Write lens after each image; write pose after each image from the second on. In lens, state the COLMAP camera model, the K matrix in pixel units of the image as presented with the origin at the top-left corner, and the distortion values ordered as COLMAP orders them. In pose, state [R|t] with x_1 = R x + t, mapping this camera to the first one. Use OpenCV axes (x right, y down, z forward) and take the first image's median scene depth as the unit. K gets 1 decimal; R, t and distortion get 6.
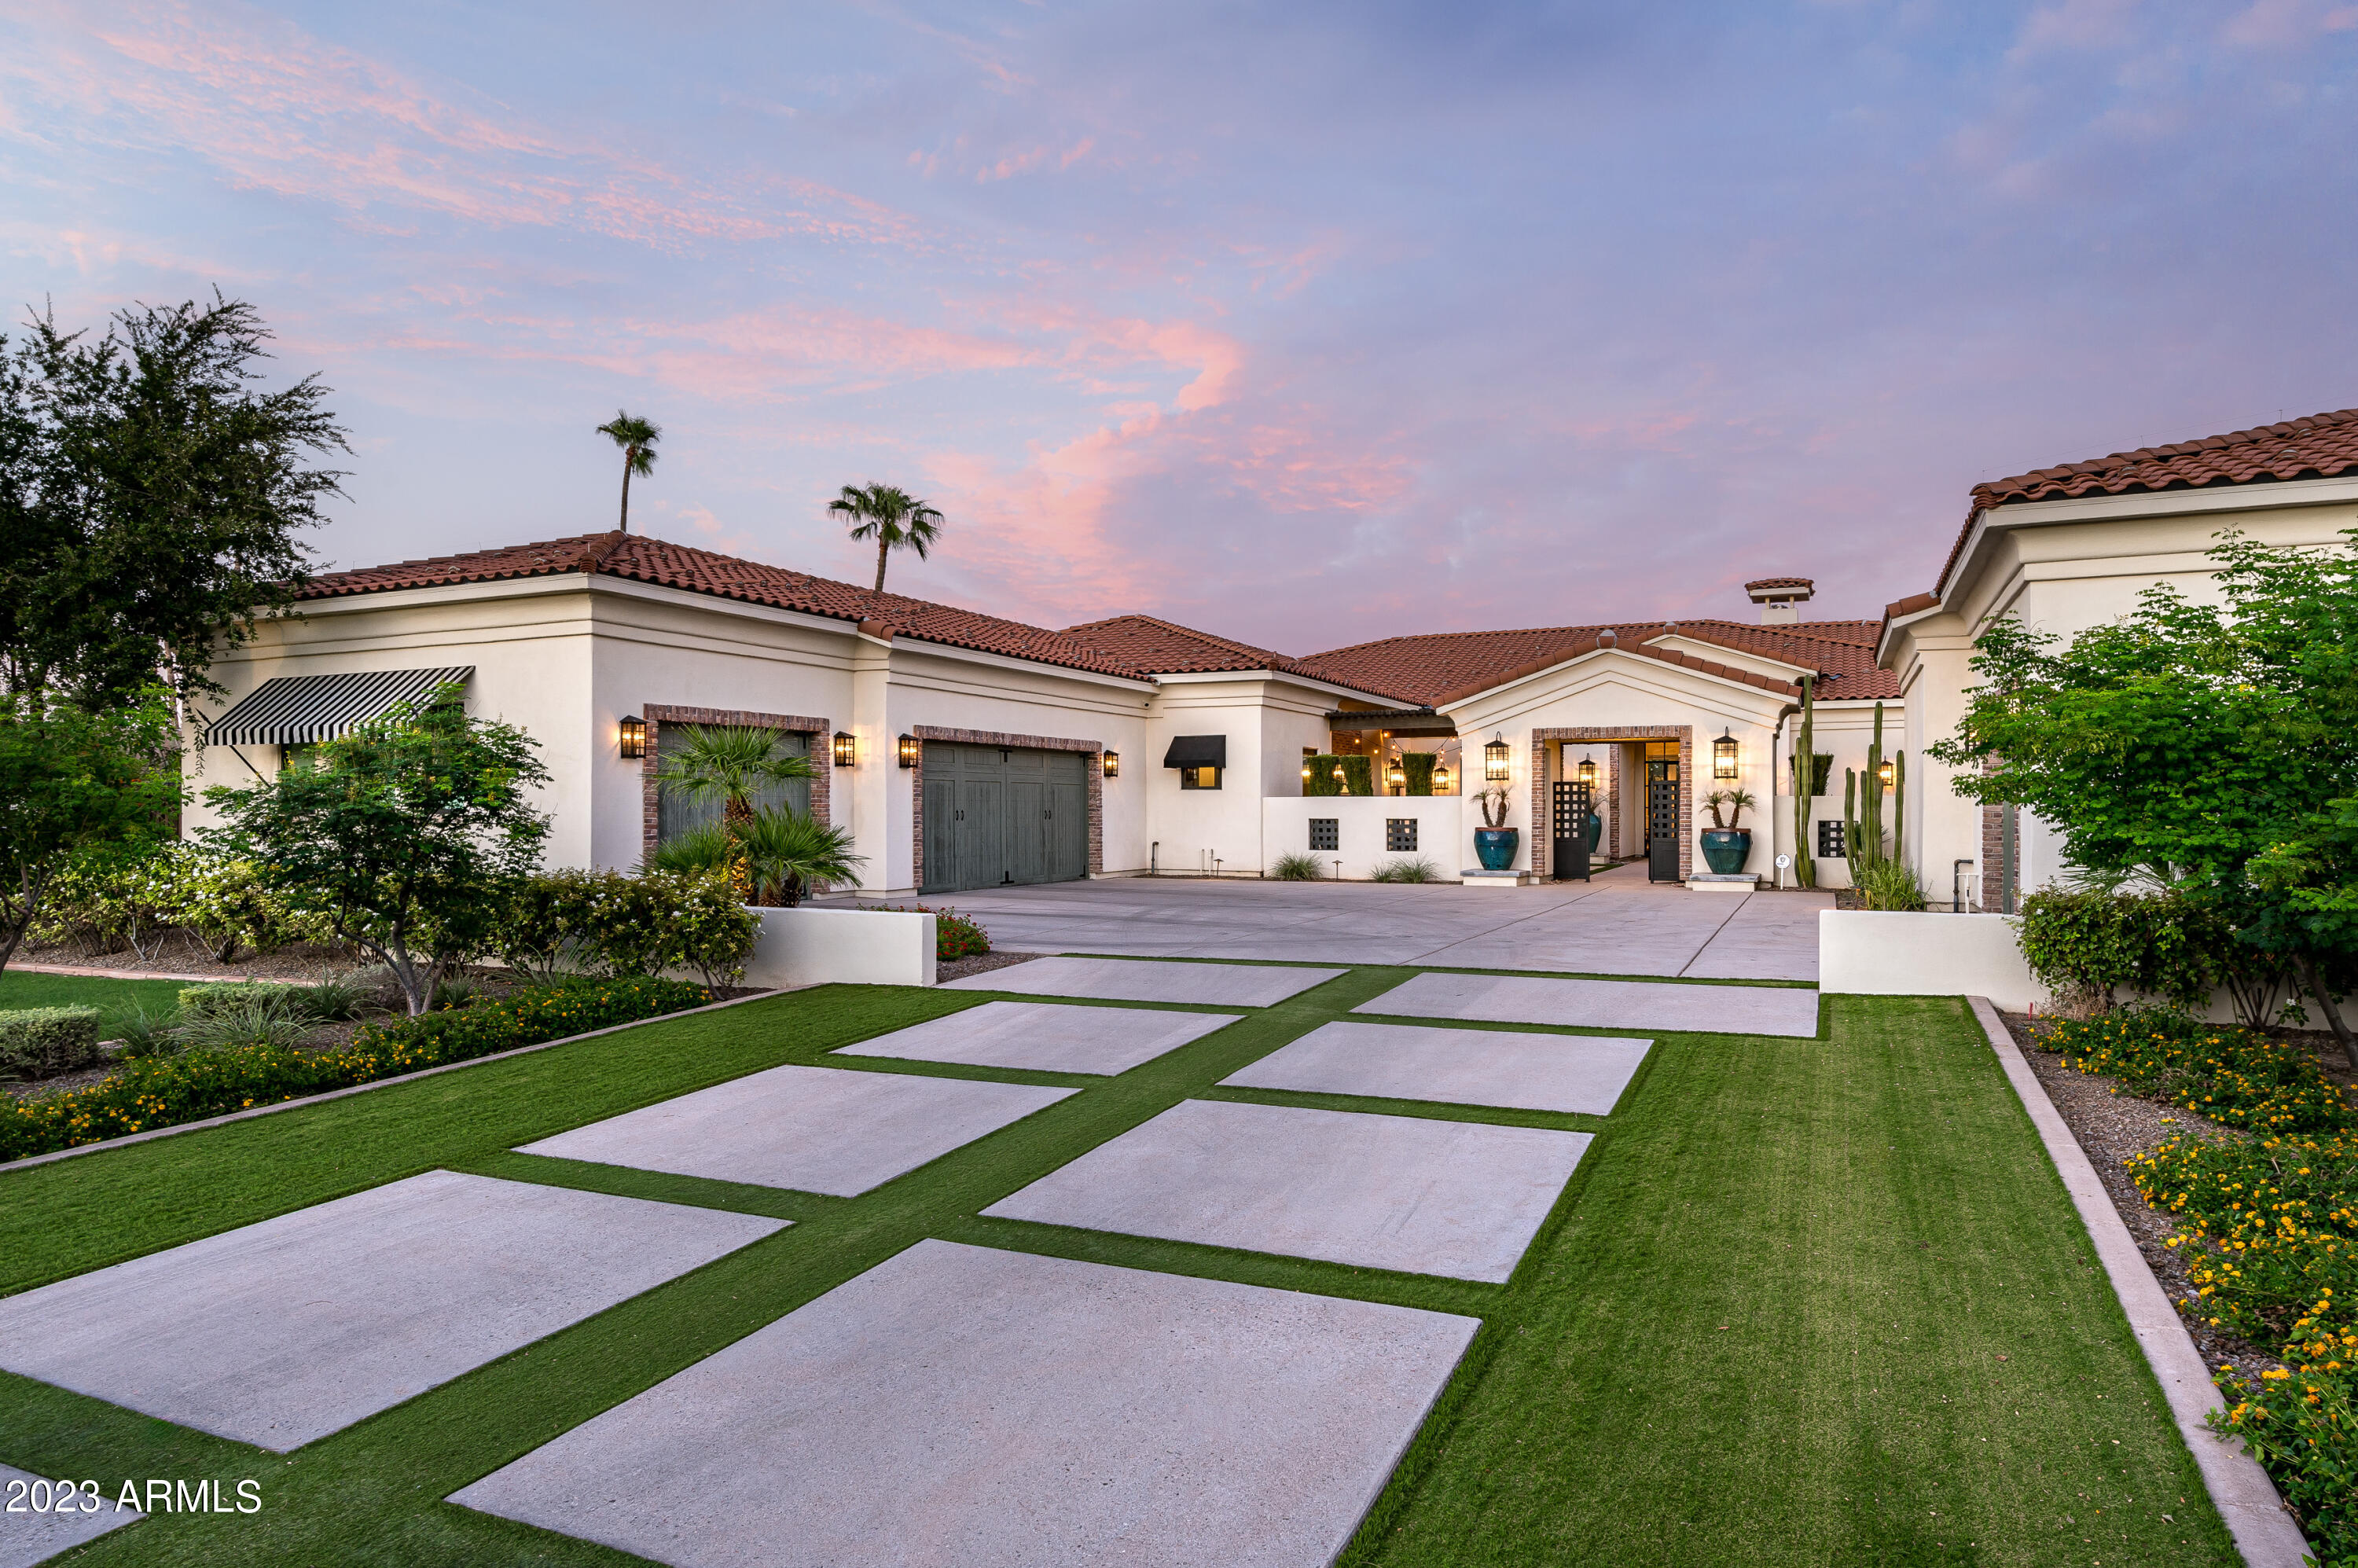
lens RADIAL K [[1479.1, 0, 1164.3], [0, 1479.1, 791.3], [0, 0, 1]] dist [-0.003193, 0.001724]
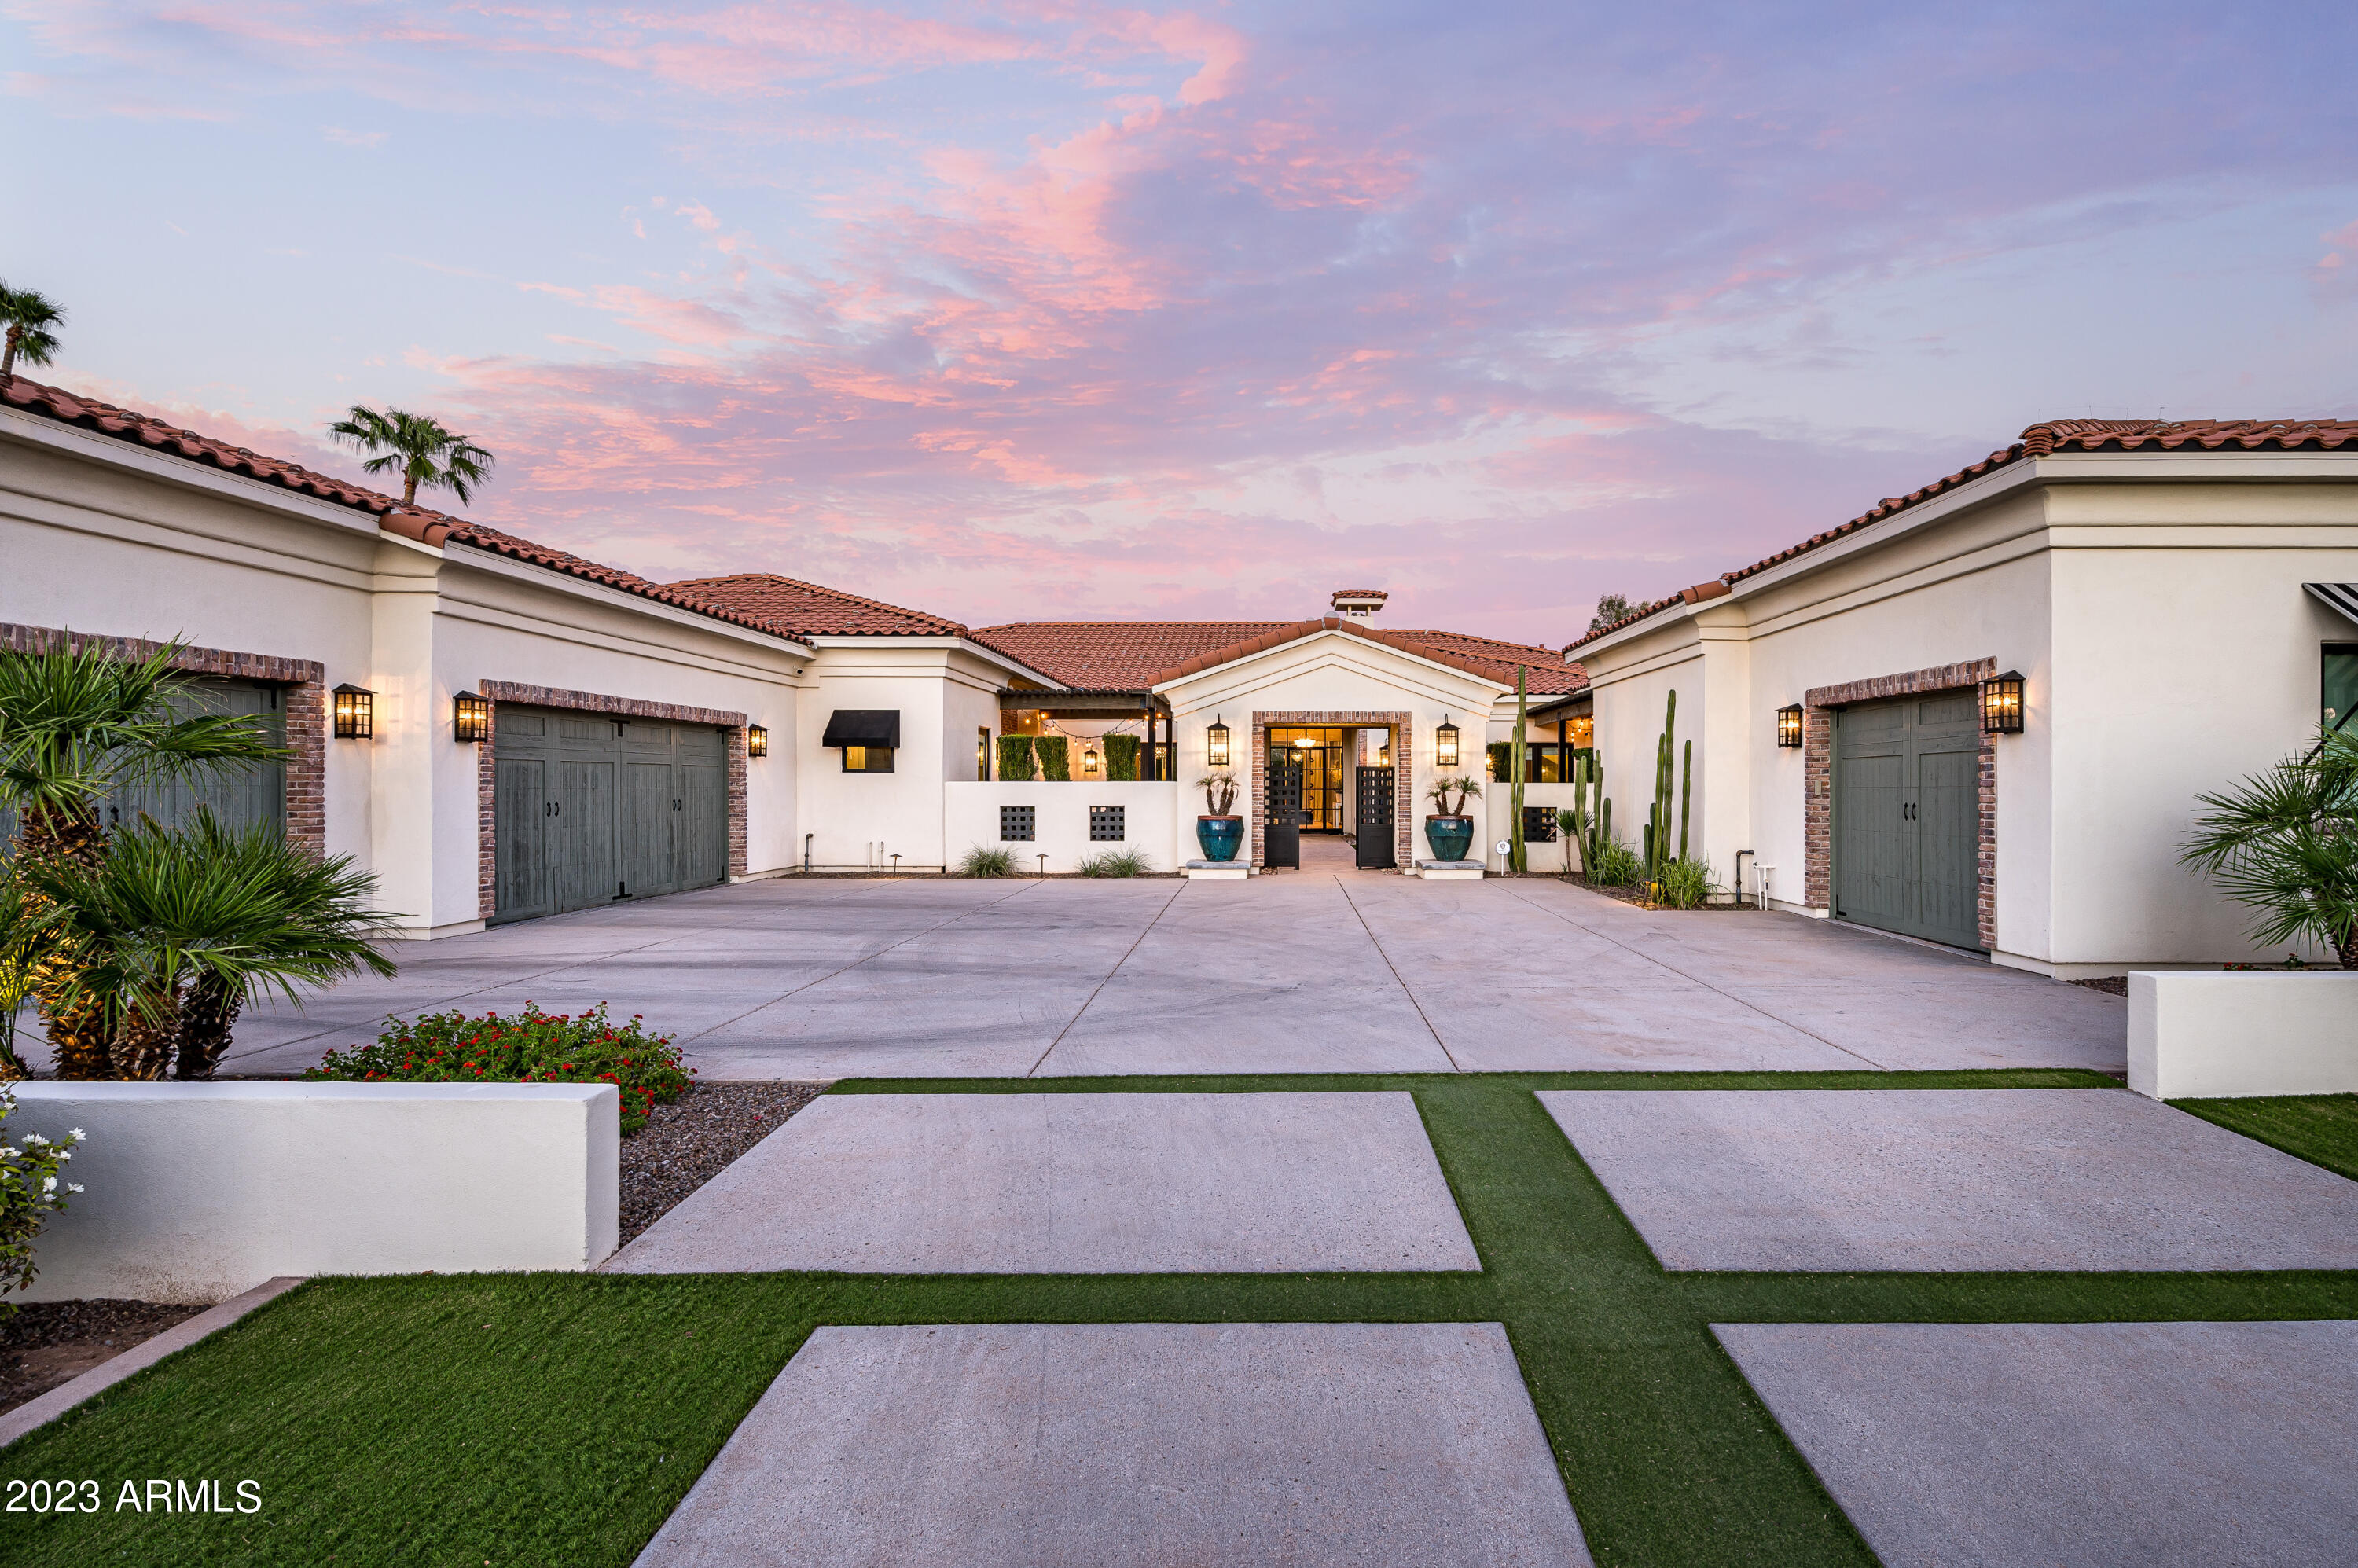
lens RADIAL K [[1083.4, 0, 1202.1], [0, 1083.4, 768.9], [0, 0, 1]] dist [0.000198, 0.001452]
pose [[0.899661, 0.005126, 0.436558, -0.084198], [-0.006215, 0.999980, 0.001065, -0.005868], [-0.436544, -0.003671, 0.899675, 0.388845]]
